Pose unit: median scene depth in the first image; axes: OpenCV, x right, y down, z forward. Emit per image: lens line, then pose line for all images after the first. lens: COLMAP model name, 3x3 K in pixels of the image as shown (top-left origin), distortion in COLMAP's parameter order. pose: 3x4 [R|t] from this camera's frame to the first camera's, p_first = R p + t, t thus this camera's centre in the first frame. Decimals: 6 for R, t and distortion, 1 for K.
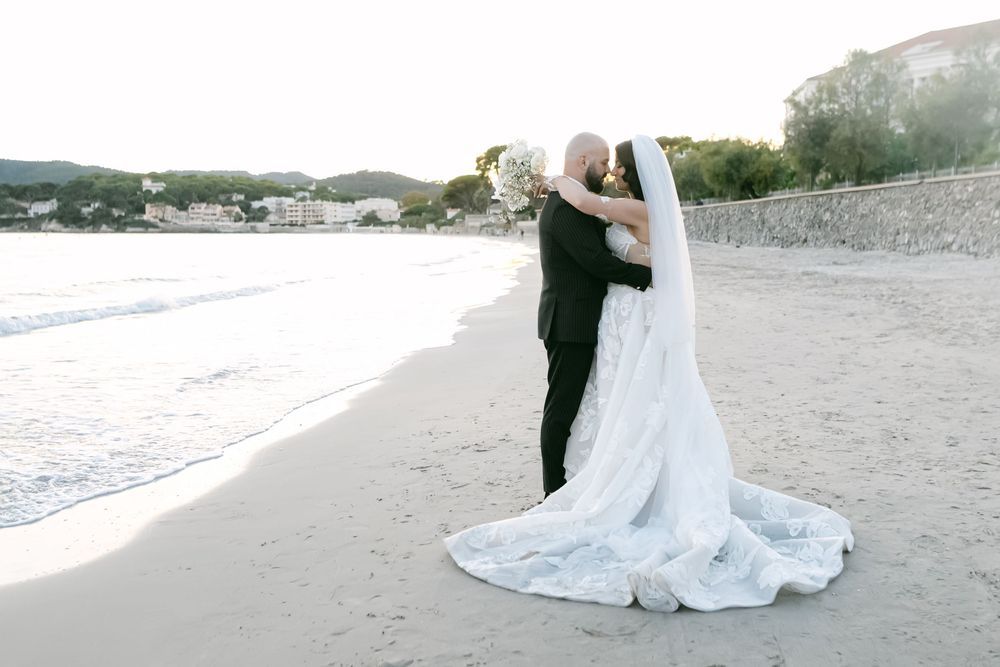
lens RADIAL K [[1058.9, 0, 500.0], [0, 1058.9, 333.5], [0, 0, 1]] dist [-0.010601, -0.013347]
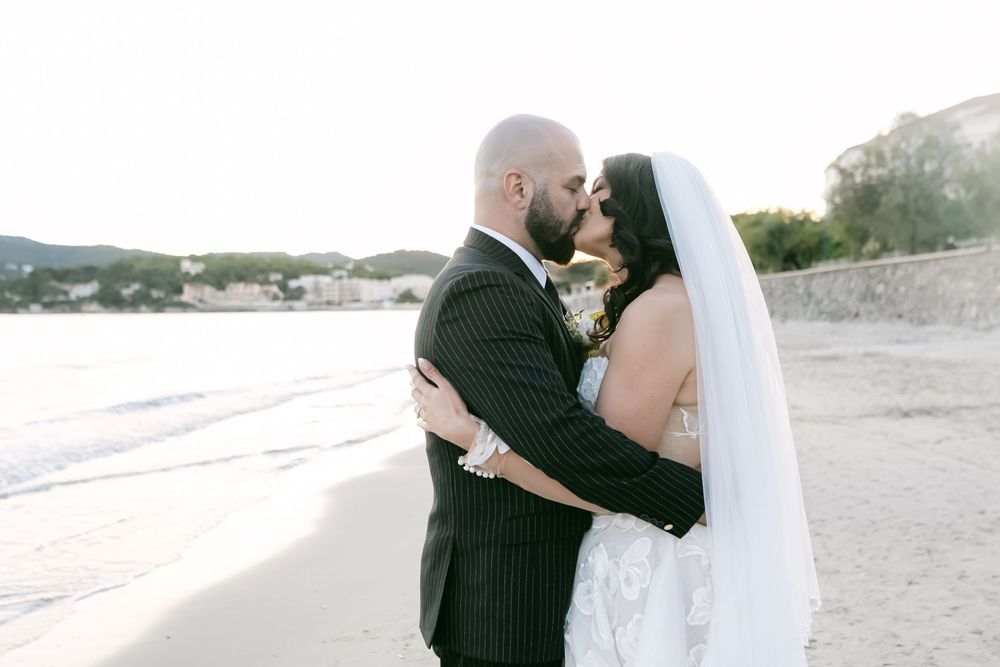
lens RADIAL K [[1058.9, 0, 500.0], [0, 1058.9, 333.5], [0, 0, 1]] dist [-0.010601, -0.013347]
pose [[0.999316, -0.012902, -0.034650, 0.006258], [0.010400, 0.997392, -0.071425, -0.006612], [0.035481, 0.071016, 0.996844, 0.050517]]
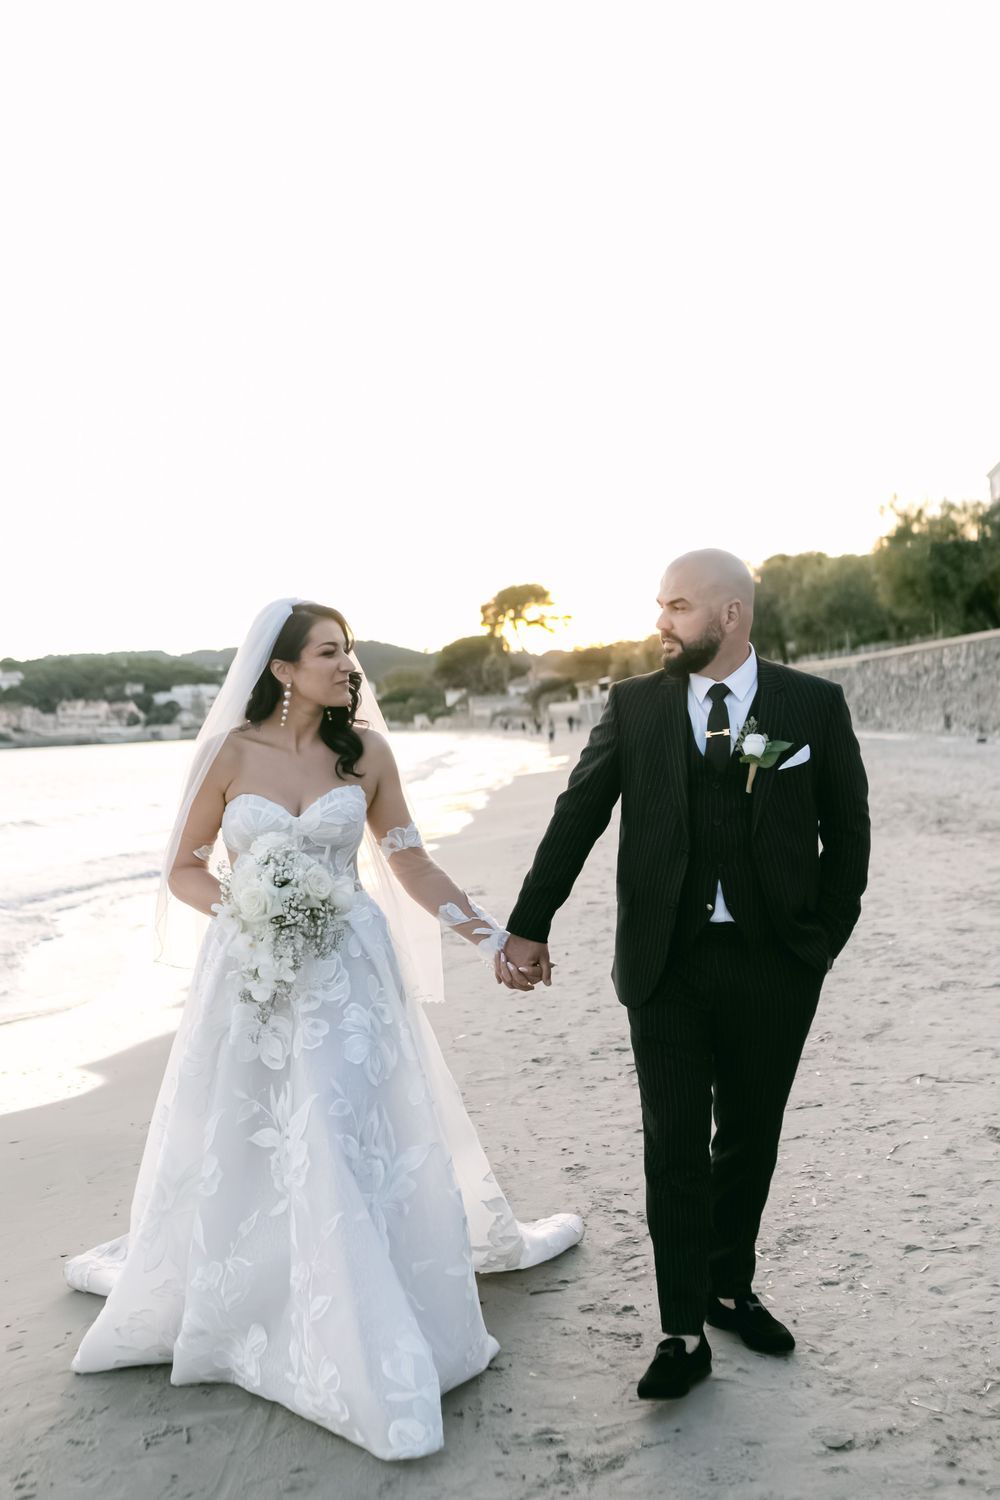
lens RADIAL K [[1588.4, 0, 500.0], [0, 1588.4, 750.0], [0, 0, 1]] dist [-0.010601, -0.013347]
pose [[0.998390, -0.049624, -0.027470, 0.040947], [0.047334, 0.995787, -0.078539, -0.030286], [0.031252, 0.077112, 0.996533, 0.293788]]
